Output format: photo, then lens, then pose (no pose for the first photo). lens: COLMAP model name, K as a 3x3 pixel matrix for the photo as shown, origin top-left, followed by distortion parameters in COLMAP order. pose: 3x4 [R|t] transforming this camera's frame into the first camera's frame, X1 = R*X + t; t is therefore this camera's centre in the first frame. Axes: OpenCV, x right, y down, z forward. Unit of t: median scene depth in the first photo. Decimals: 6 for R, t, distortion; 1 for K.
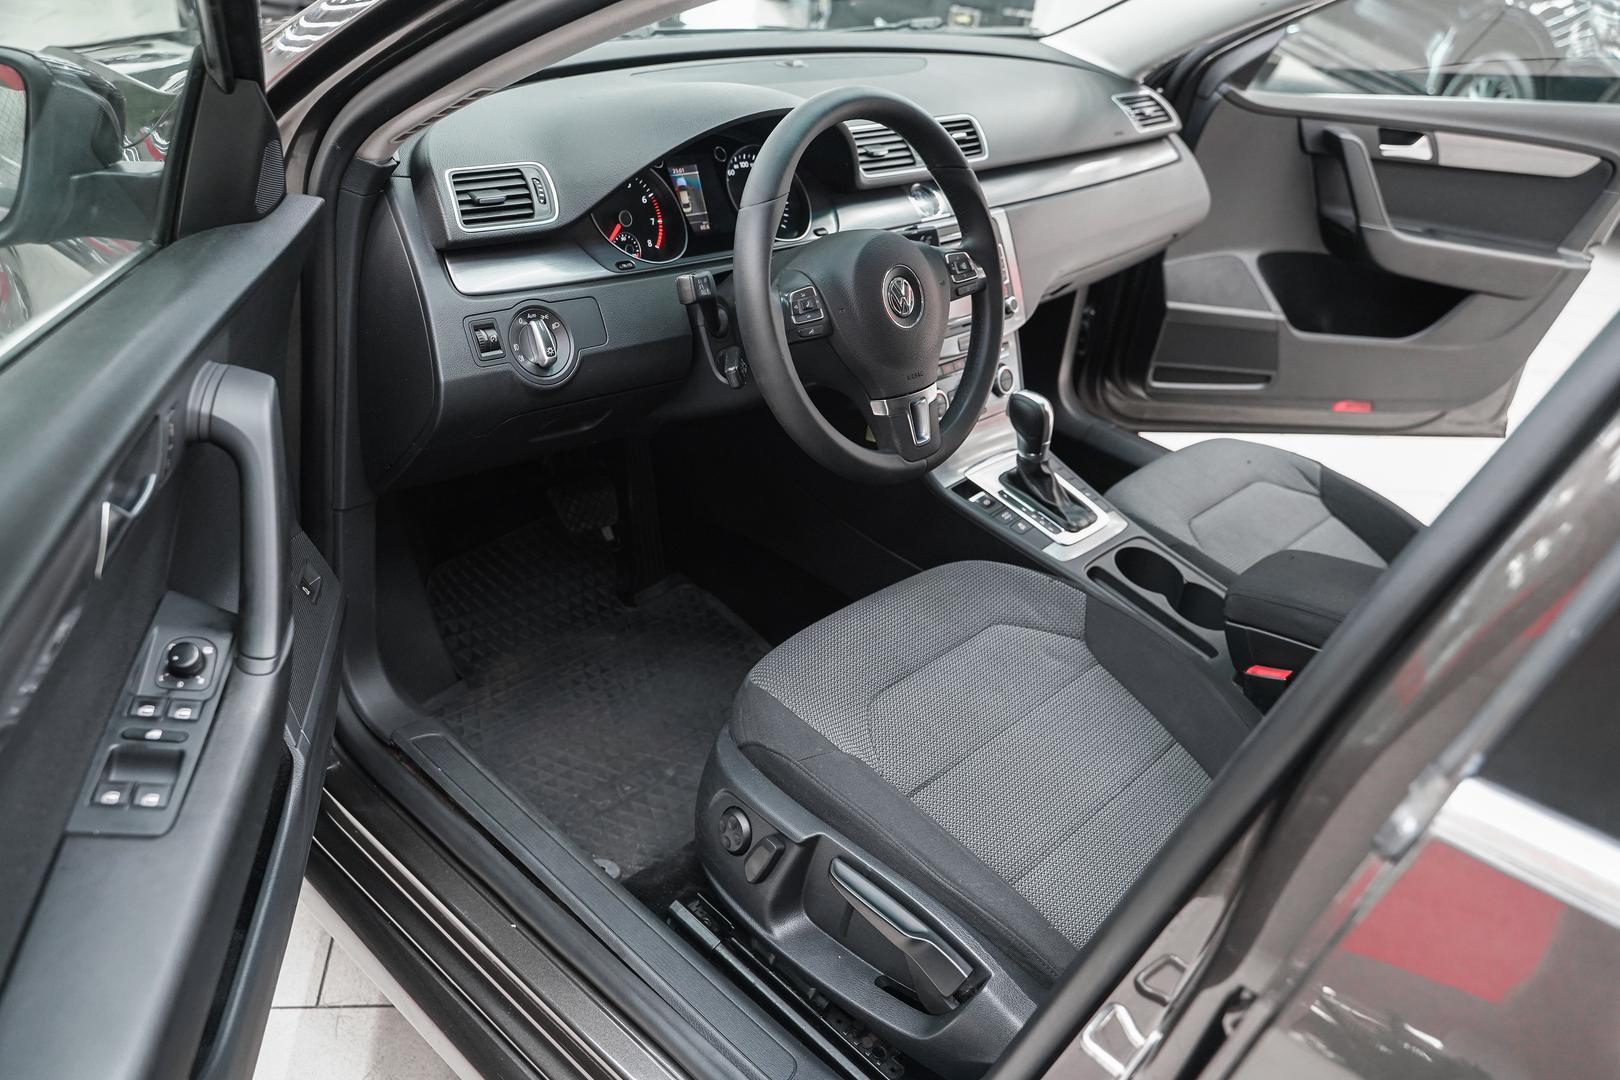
lens RADIAL K [[1281.9, 0, 814.3], [0, 1281.9, 541.8], [0, 0, 1]] dist [-0.021454, 0.016083]
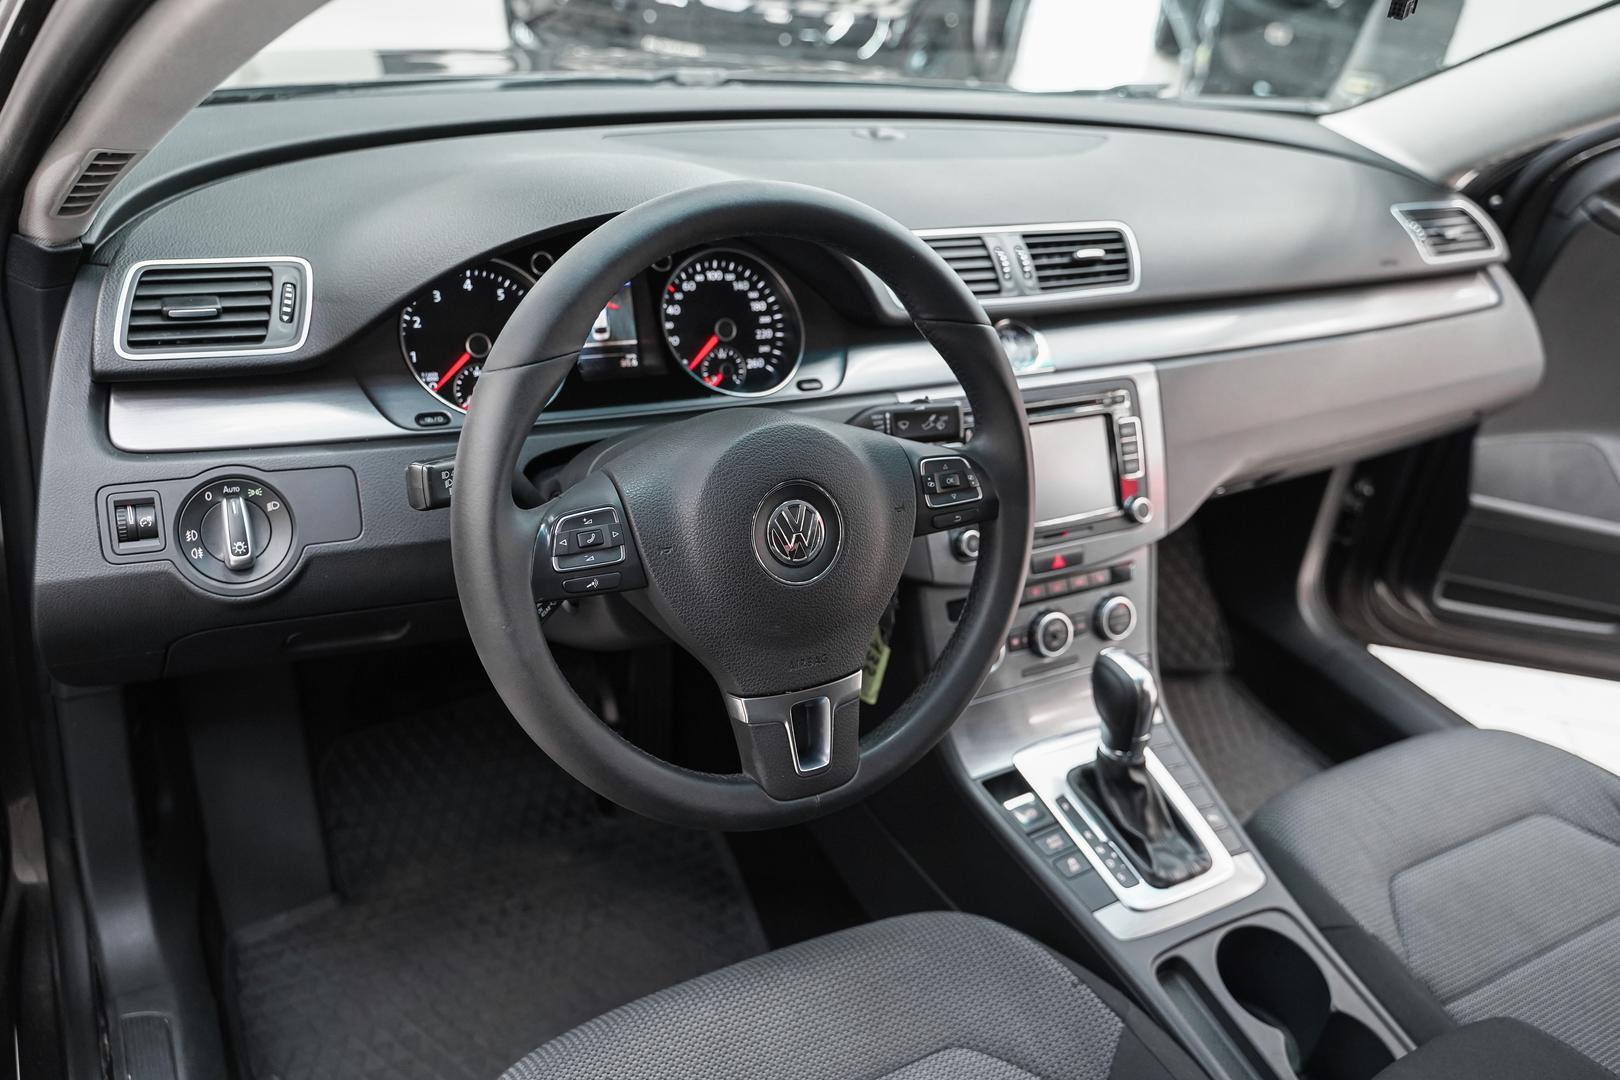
lens RADIAL K [[1281.9, 0, 806.2], [0, 1281.9, 552.4], [0, 0, 1]] dist [-0.021454, 0.016083]
pose [[0.950220, 0.146887, -0.274783, 0.183345], [-0.155391, 0.987809, -0.009315, -0.136730], [0.270065, 0.051551, 0.961461, 0.331275]]
